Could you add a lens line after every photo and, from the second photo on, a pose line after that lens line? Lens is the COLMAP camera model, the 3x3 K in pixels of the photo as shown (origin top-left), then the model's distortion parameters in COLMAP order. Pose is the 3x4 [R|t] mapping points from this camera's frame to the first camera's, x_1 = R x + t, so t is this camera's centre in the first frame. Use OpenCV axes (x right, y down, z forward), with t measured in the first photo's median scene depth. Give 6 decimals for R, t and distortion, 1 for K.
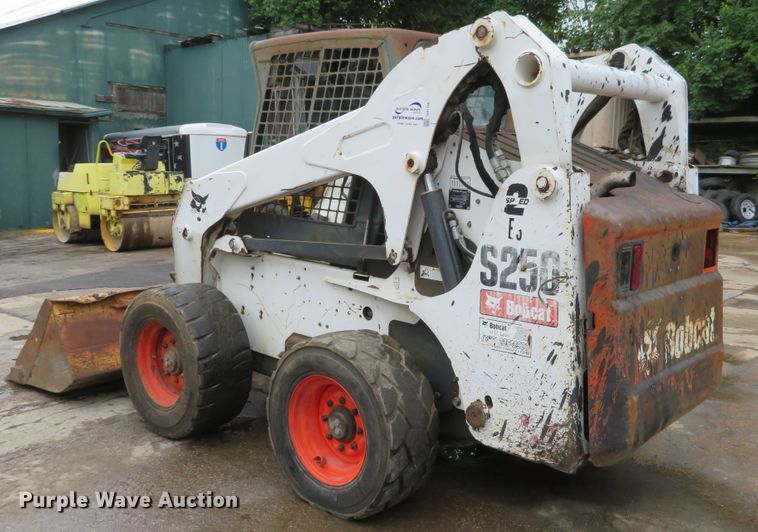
lens RADIAL K [[780.0, 0, 380.3], [0, 780.0, 264.4], [0, 0, 1]] dist [0.009853, 0.000000]
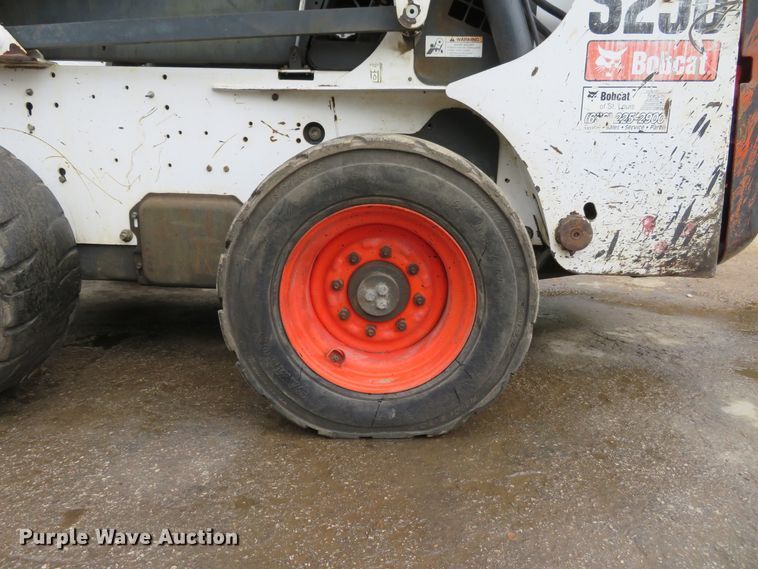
lens RADIAL K [[542.6, 0, 379.5], [0, 542.6, 290.2], [0, 0, 1]] dist [-0.007178, -0.004462]
pose [[0.758898, -0.178217, 0.626349, -0.339807], [0.099225, 0.982238, 0.159256, 0.151731], [-0.643606, -0.058710, 0.763102, 0.756422]]
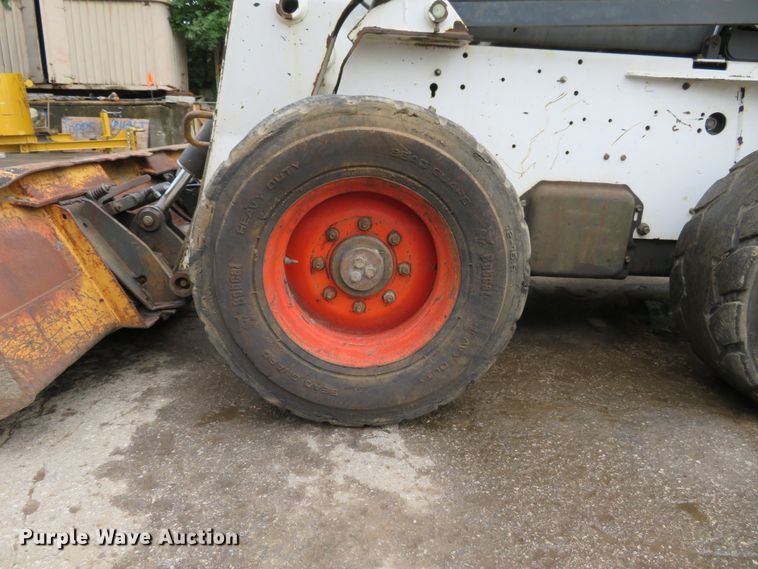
lens RADIAL K [[542.6, 0, 379.3], [0, 542.6, 291.4], [0, 0, 1]] dist [-0.007178, -0.004462]
pose [[0.709388, -0.206612, 0.673855, -0.664147], [0.086093, 0.974311, 0.208103, 0.099095], [-0.699540, -0.089612, 0.708952, 1.061330]]
